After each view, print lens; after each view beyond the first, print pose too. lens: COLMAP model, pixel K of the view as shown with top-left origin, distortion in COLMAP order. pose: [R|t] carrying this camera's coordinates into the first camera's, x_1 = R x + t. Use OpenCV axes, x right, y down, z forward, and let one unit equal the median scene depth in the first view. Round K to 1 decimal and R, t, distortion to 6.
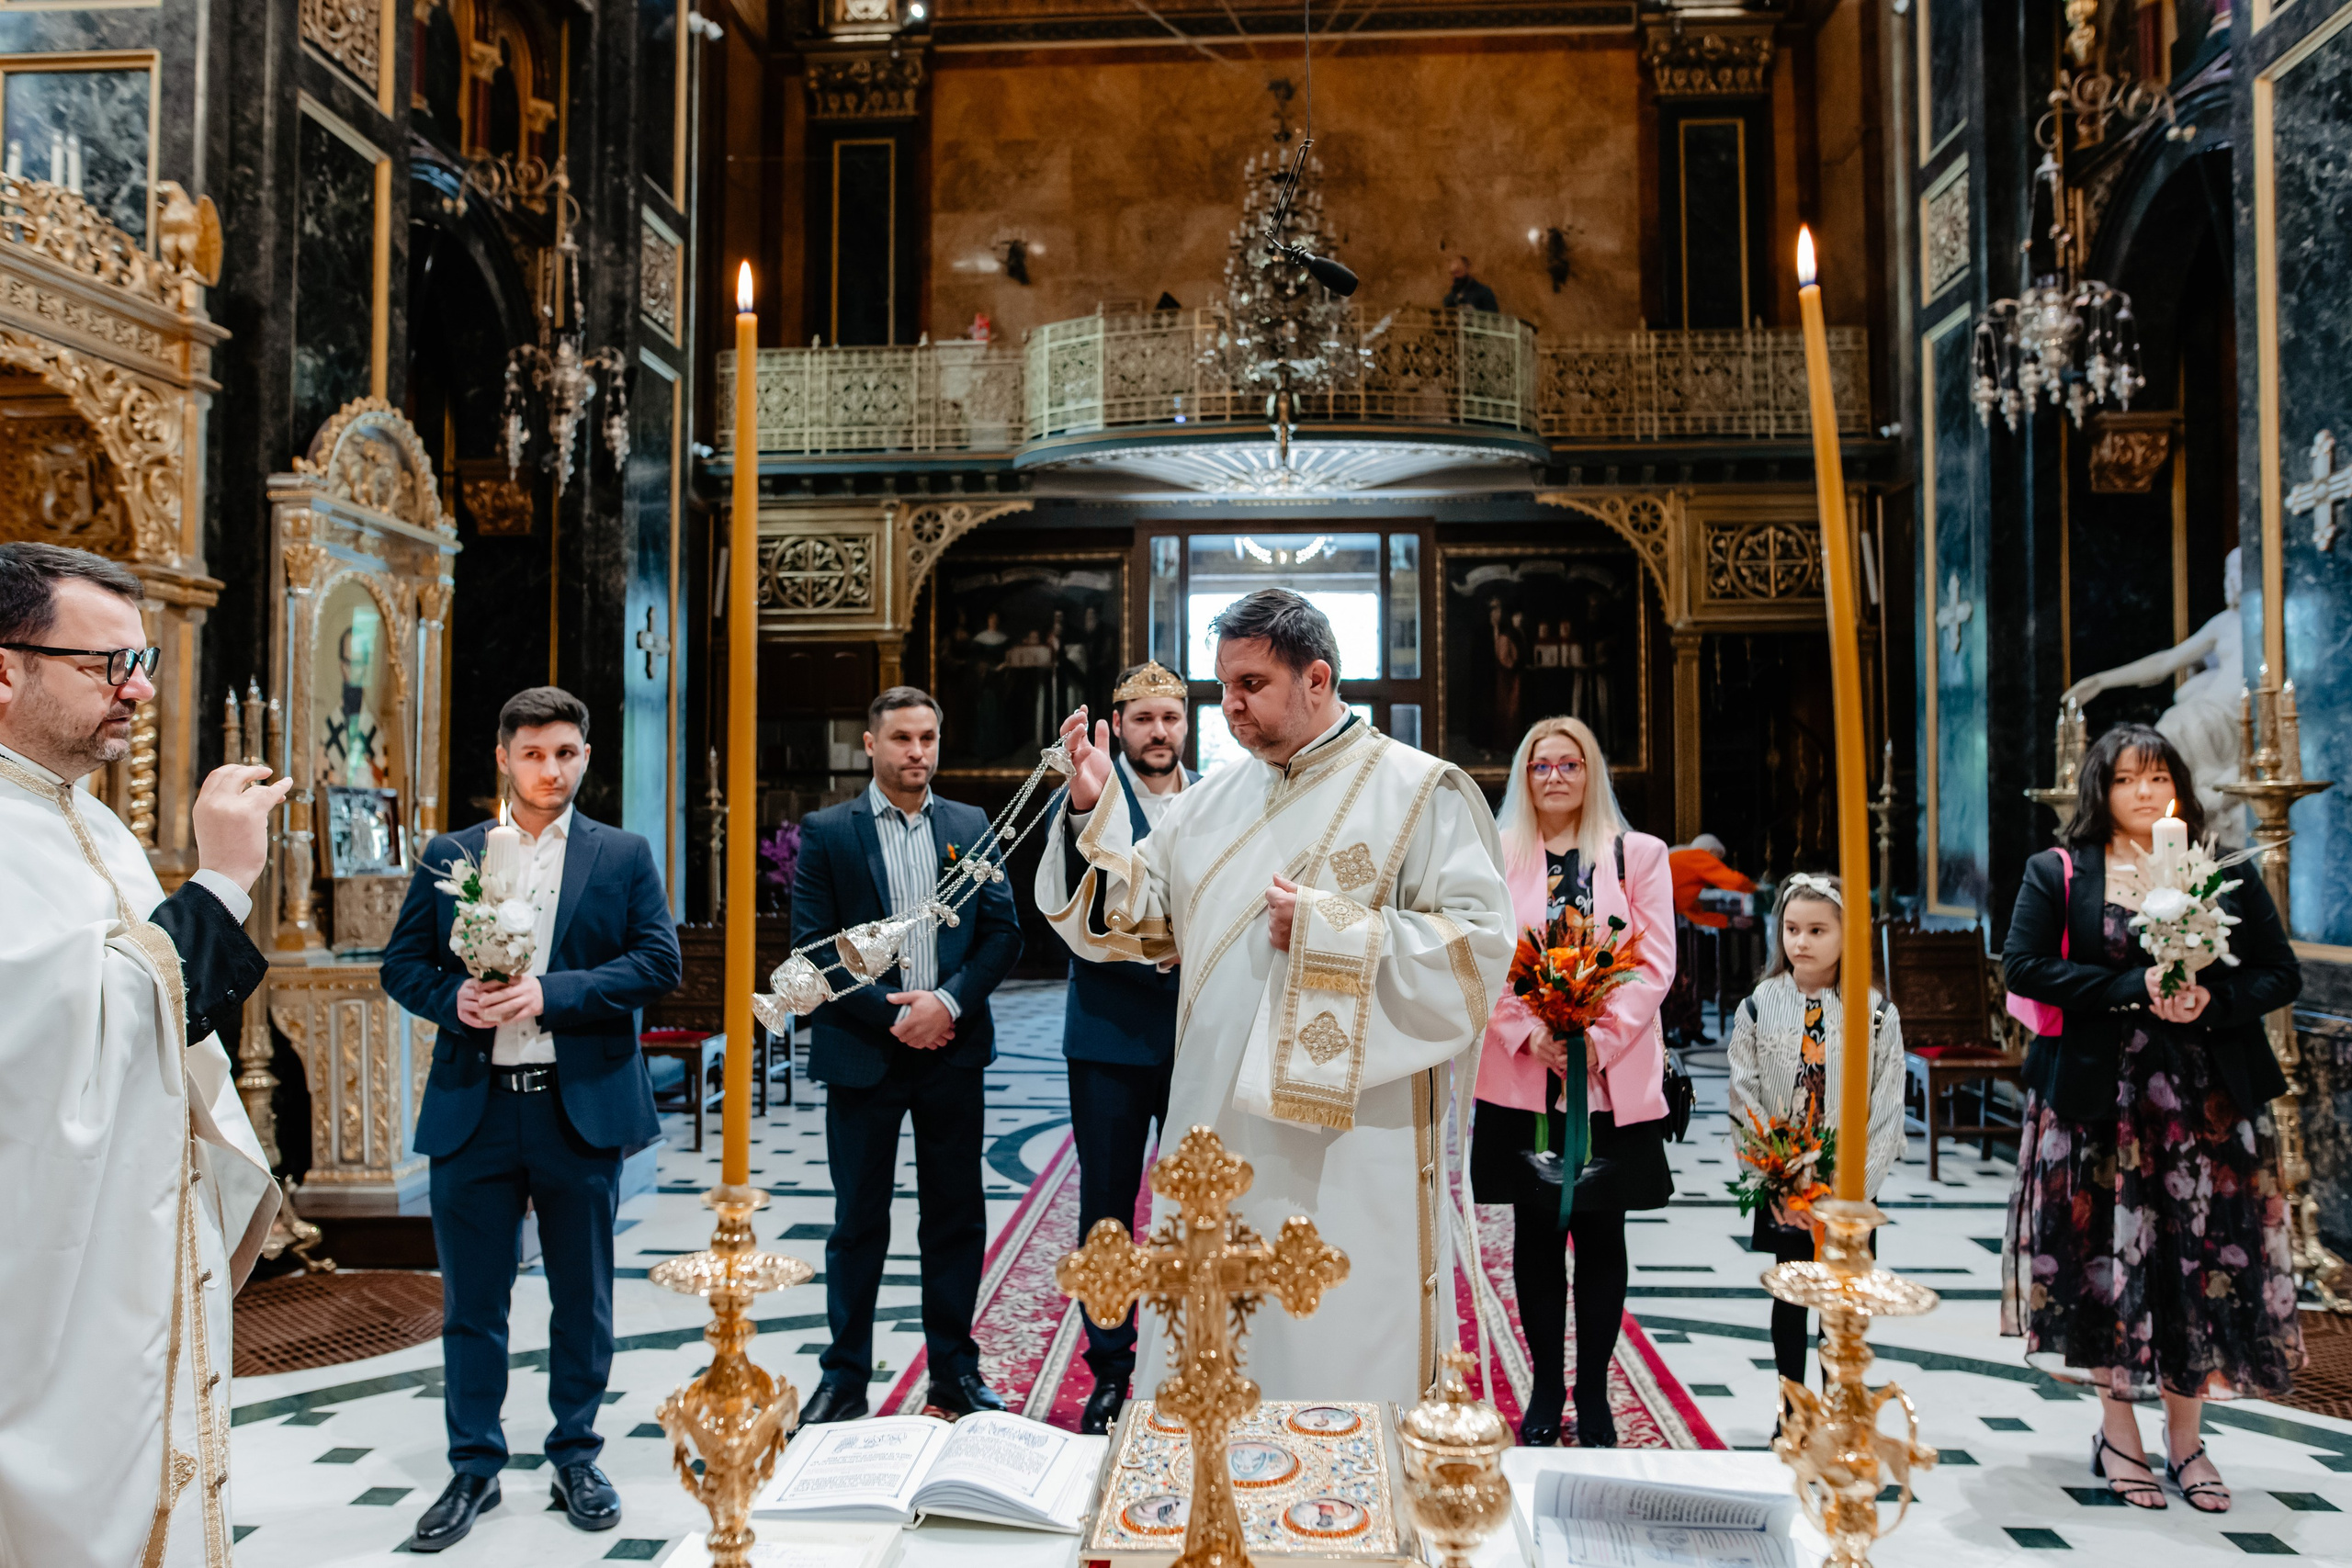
lens RADIAL K [[1648.5, 0, 1181.1], [0, 1648.5, 775.2], [0, 0, 1]] dist [-0.057951, 0.048827]
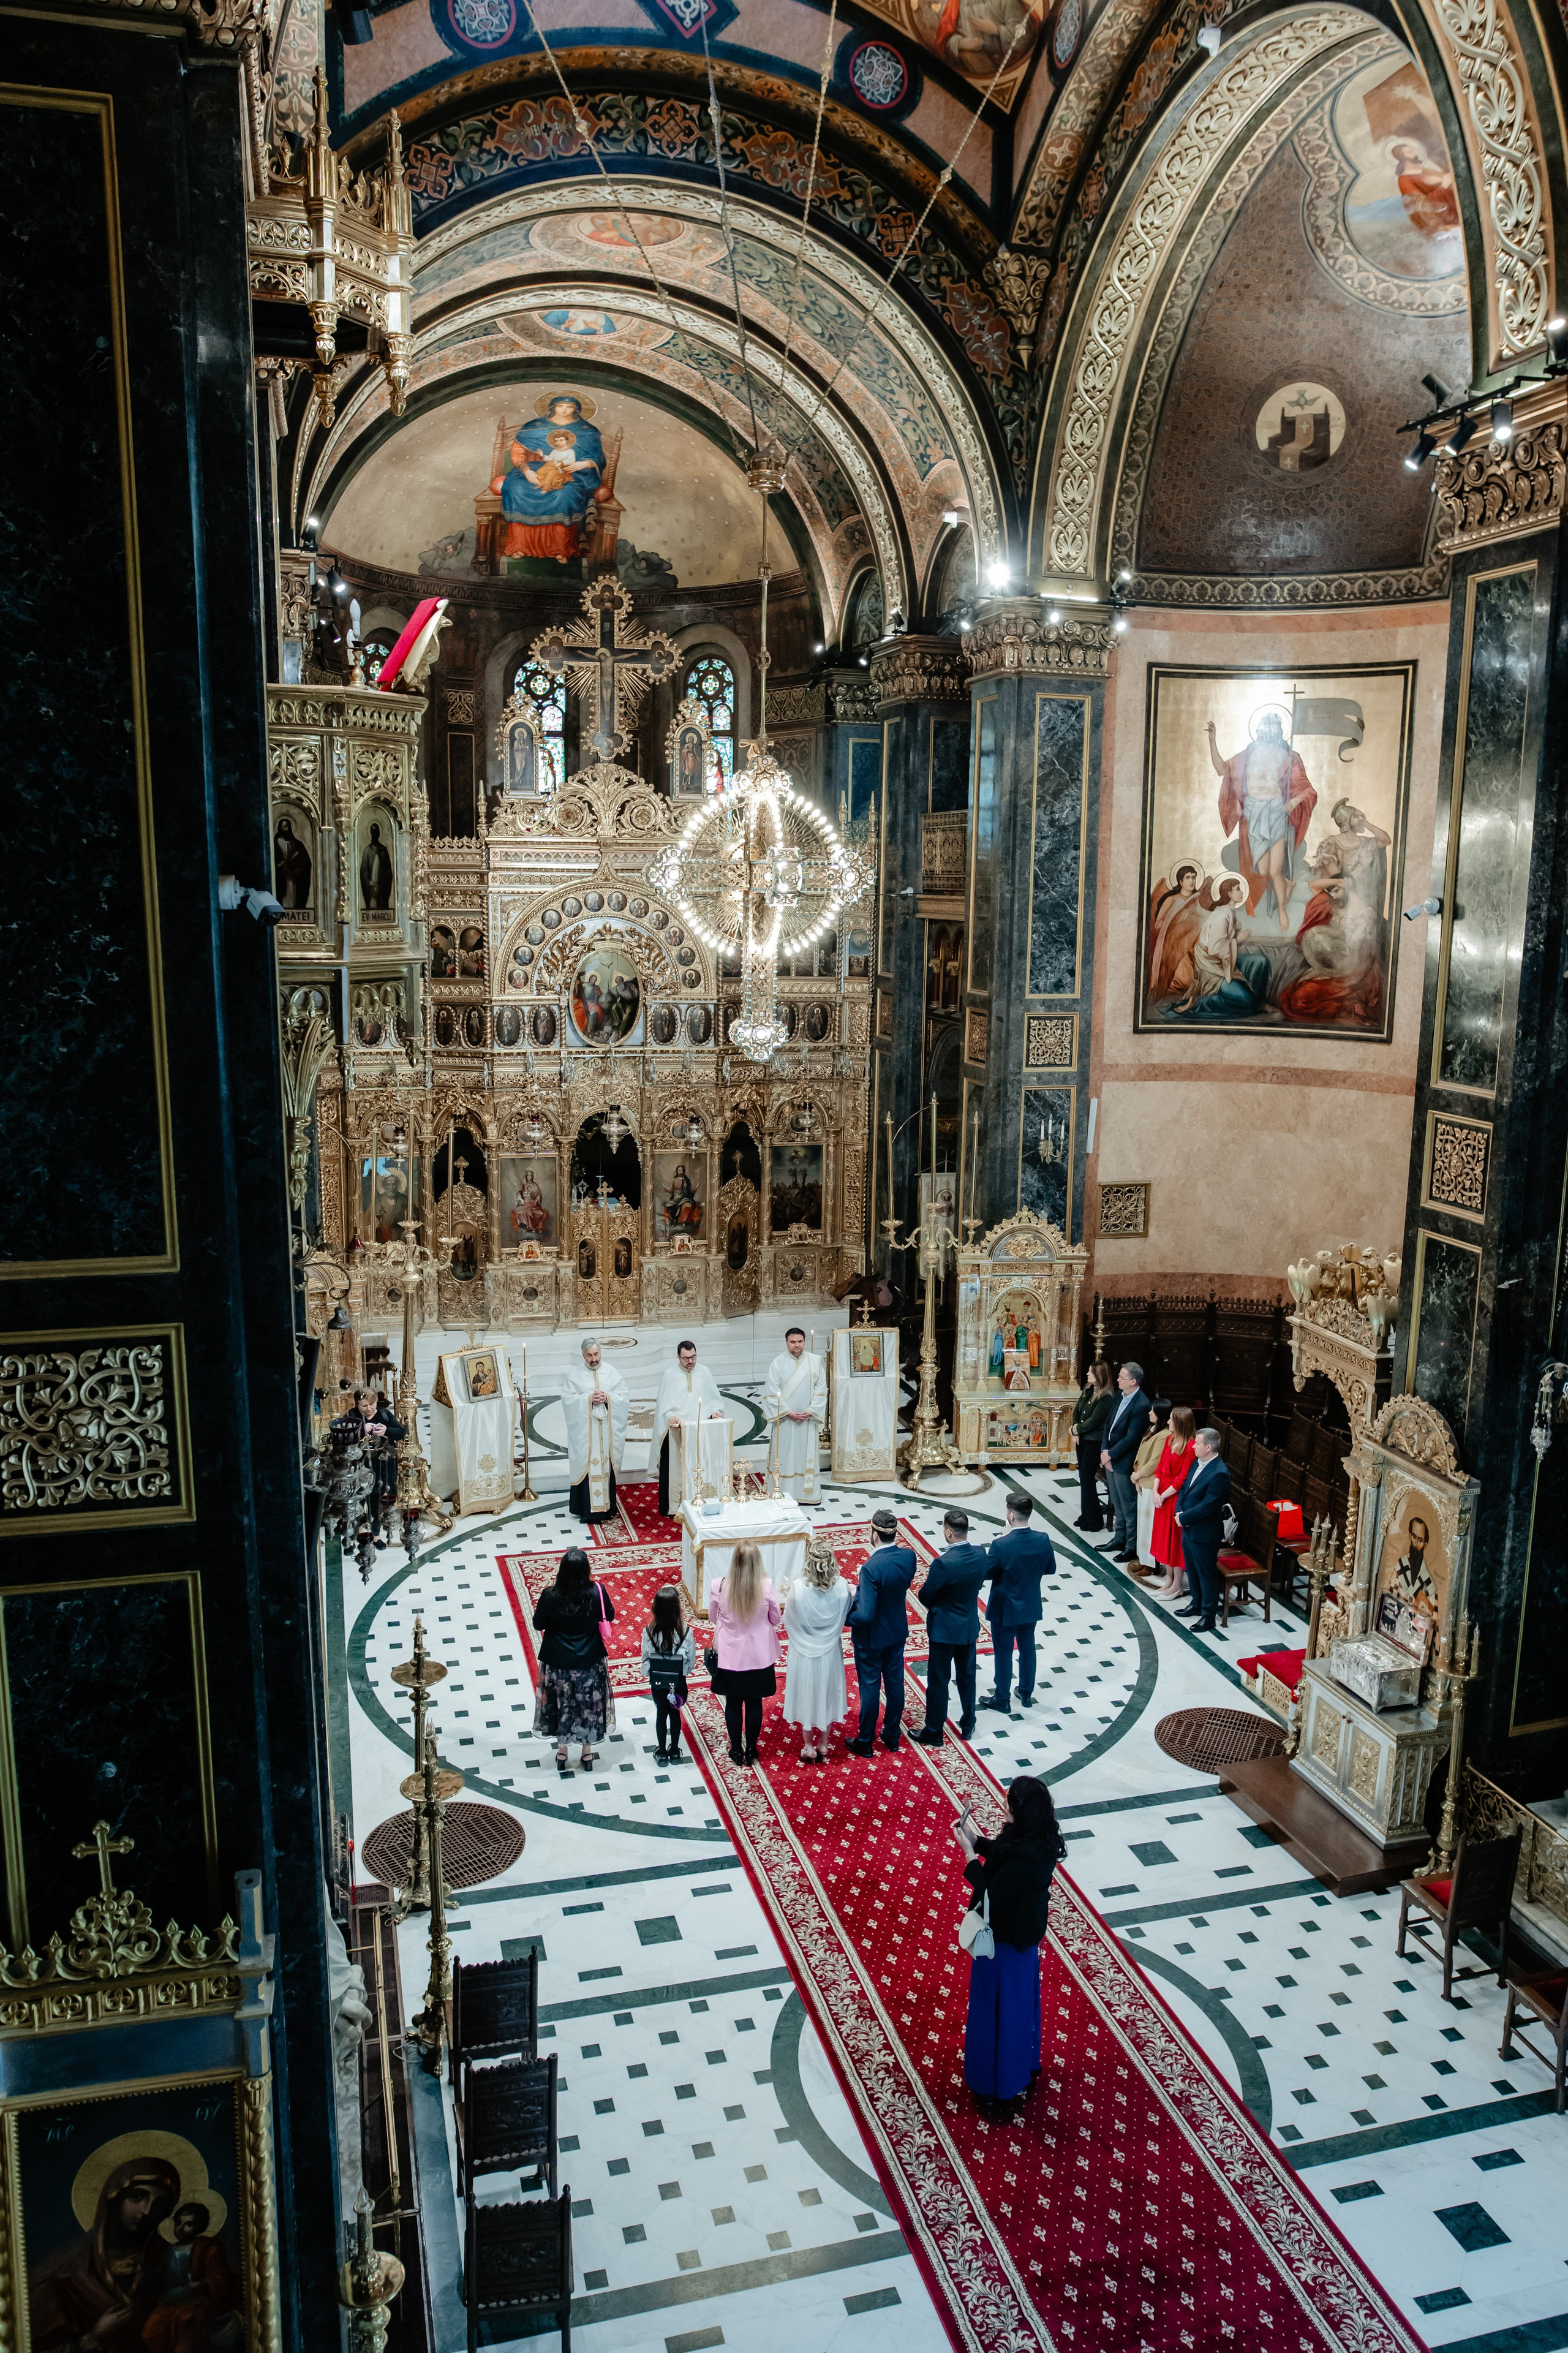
lens RADIAL K [[1684.5, 0, 788.4], [0, 1684.5, 1171.2], [0, 0, 1]] dist [-0.058625, 0.054253]
pose [[-0.943599, 0.044854, -0.328039, 0.324102], [-0.001621, 0.990143, 0.140051, -0.323347], [0.331088, 0.132684, -0.934225, 1.088375]]
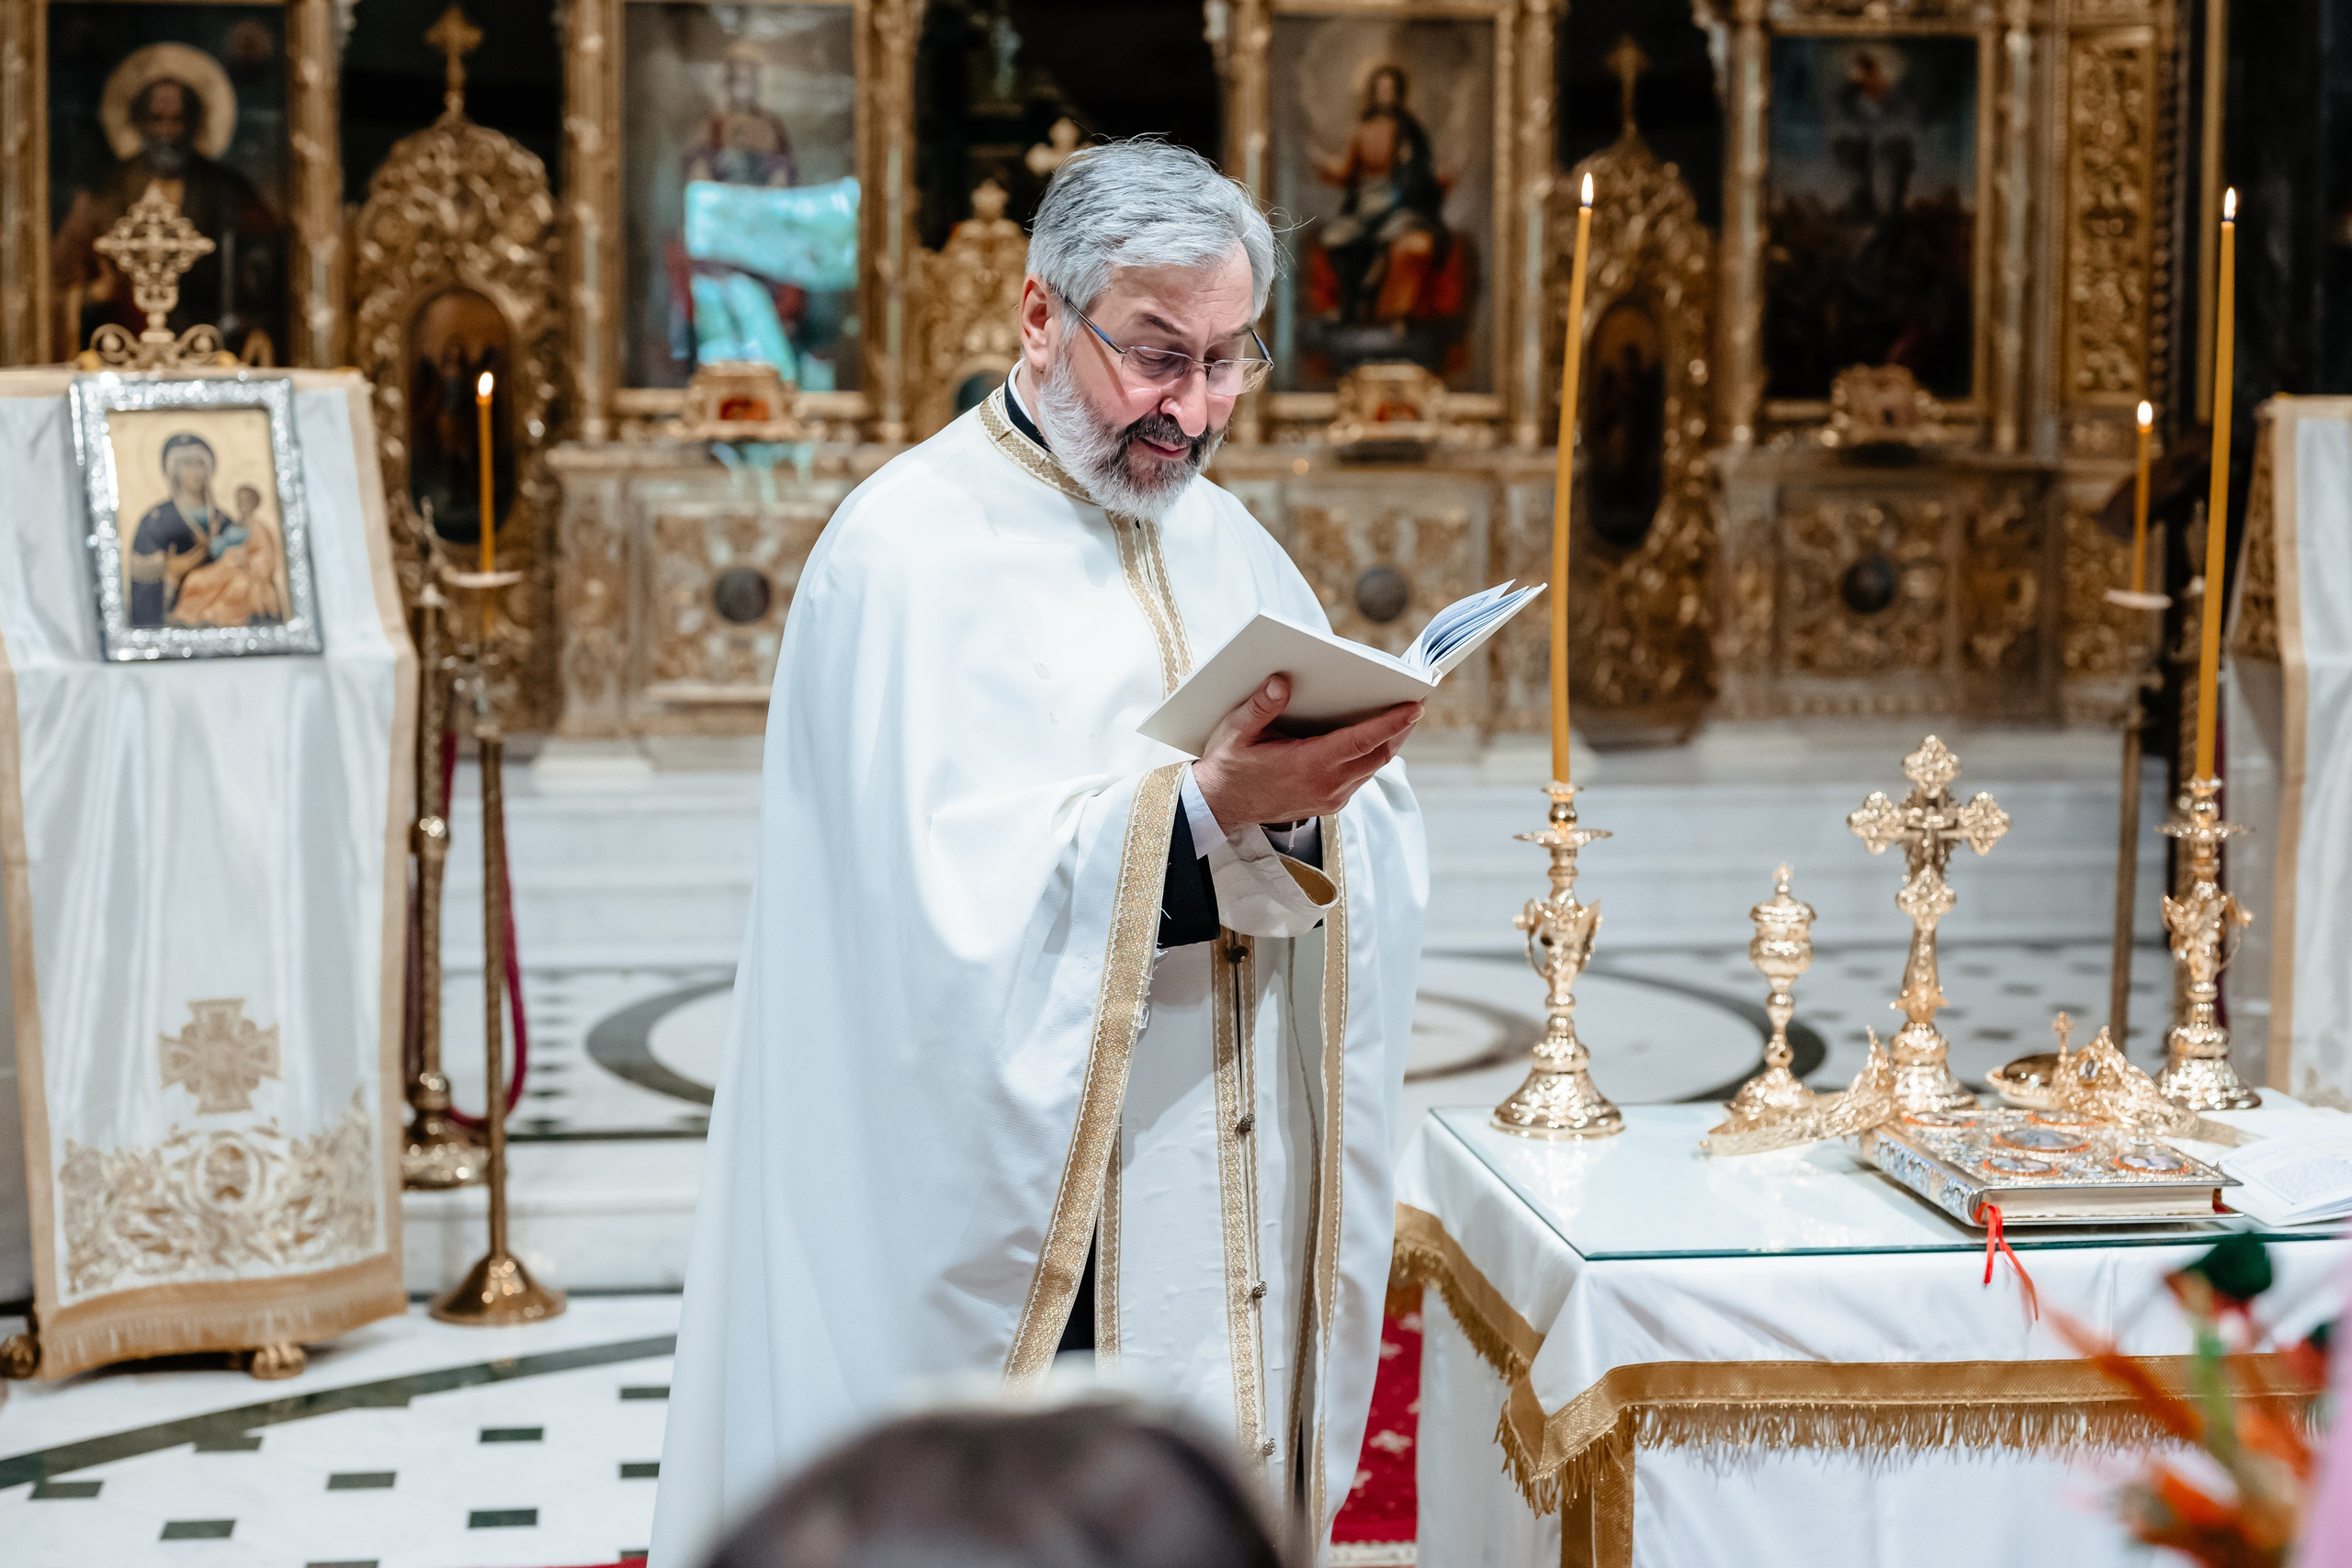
lens RADIAL K [[3606.0, 0, 1171.3], [0, 3606.0, 725.9], [0, 0, 1]] dist [-0.004231, -0.128502]
pose [[-0.976019, 0.016399, -0.217065, 0.118865], [0.004266, 0.998408, 0.056244, -0.000959], [0.217642, 0.053969, -0.974535, 0.337363]]
